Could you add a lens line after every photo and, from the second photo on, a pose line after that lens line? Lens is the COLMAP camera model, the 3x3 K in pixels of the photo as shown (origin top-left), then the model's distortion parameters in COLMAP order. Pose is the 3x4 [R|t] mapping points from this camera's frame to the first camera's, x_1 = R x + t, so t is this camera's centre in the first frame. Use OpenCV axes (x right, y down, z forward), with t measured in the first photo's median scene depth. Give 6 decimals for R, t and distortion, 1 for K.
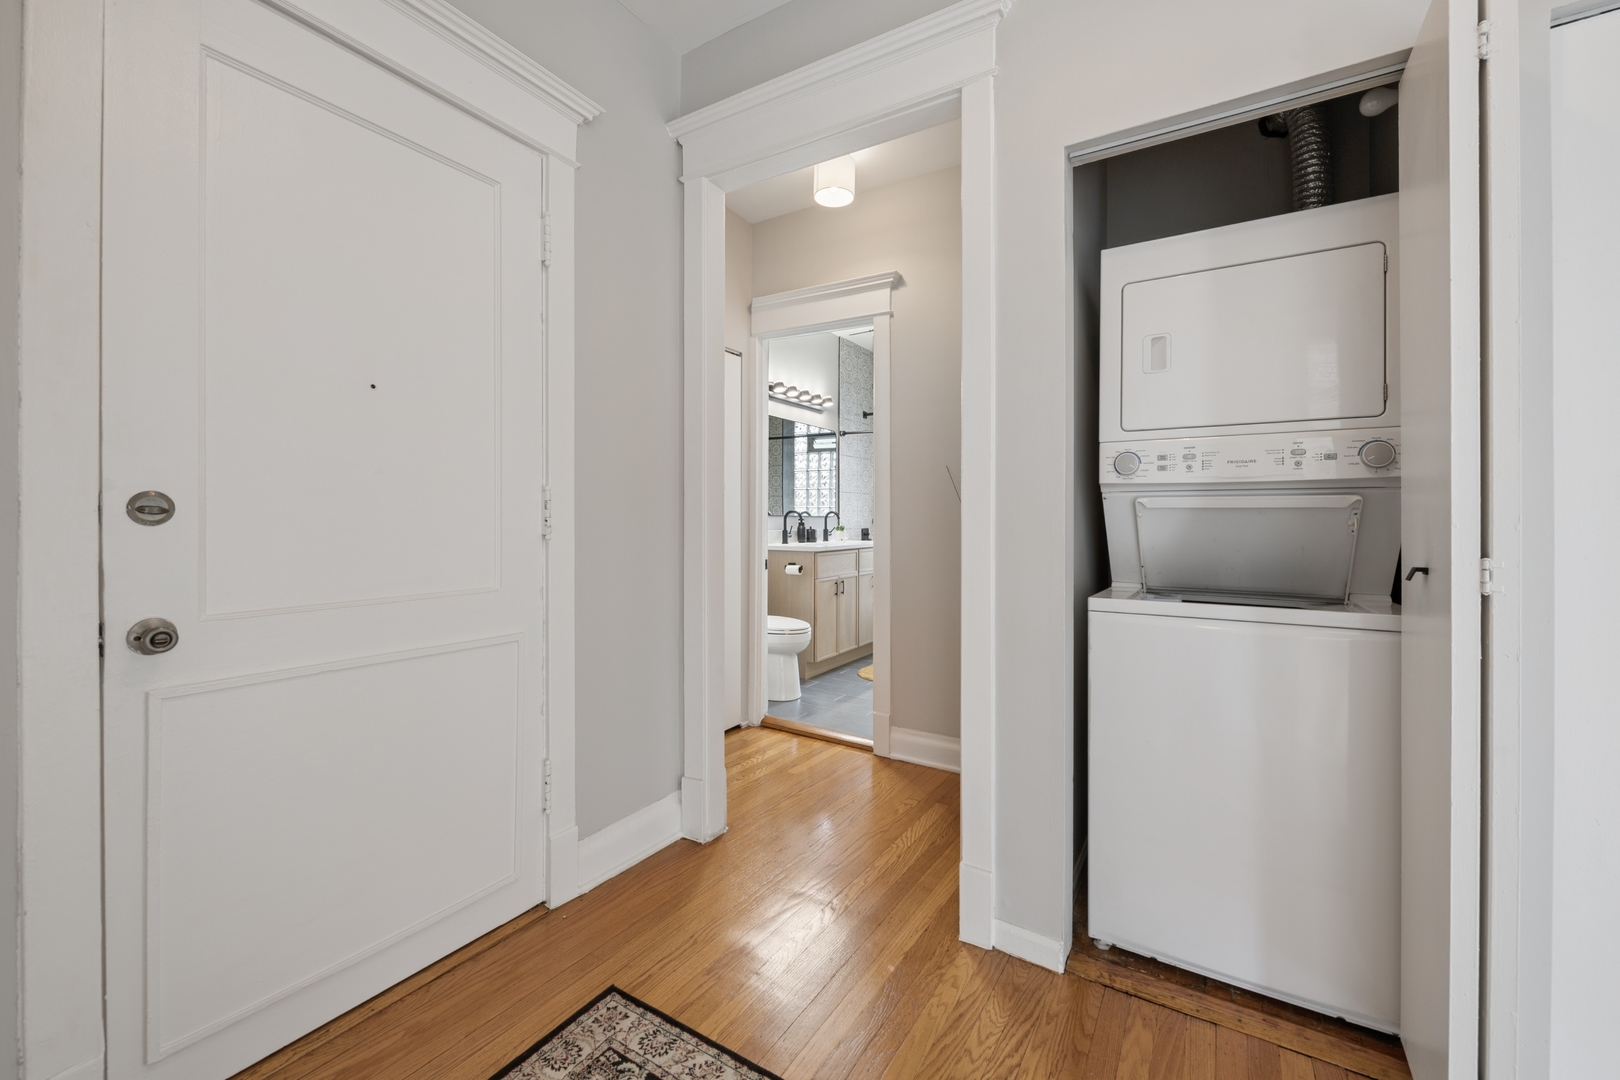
lens RADIAL K [[652.7, 0, 819.0], [0, 652.7, 520.2], [0, 0, 1]] dist [0.000754, 0.000168]
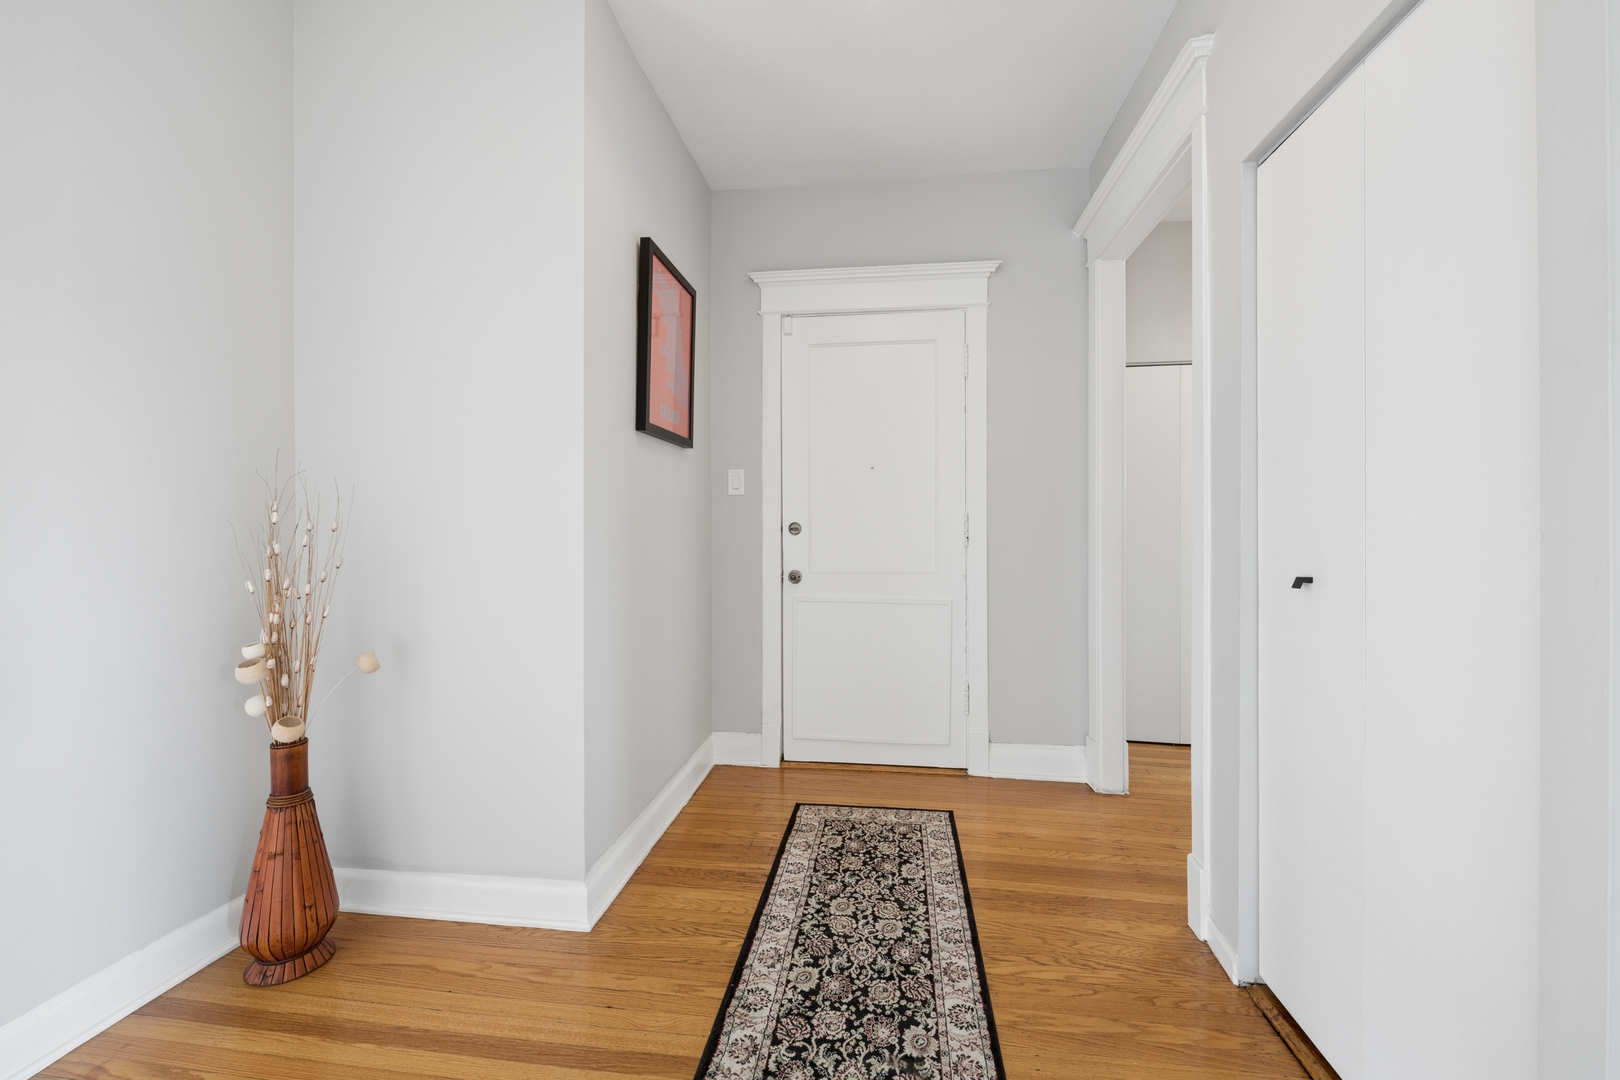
lens RADIAL K [[652.7, 0, 809.7], [0, 652.7, 530.9], [0, 0, 1]] dist [0.000754, 0.000168]
pose [[0.398464, -0.000535, -0.917184, 0.569825], [-0.001241, 0.999999, -0.001123, -0.002689], [0.917183, 0.001586, 0.398463, -0.002746]]
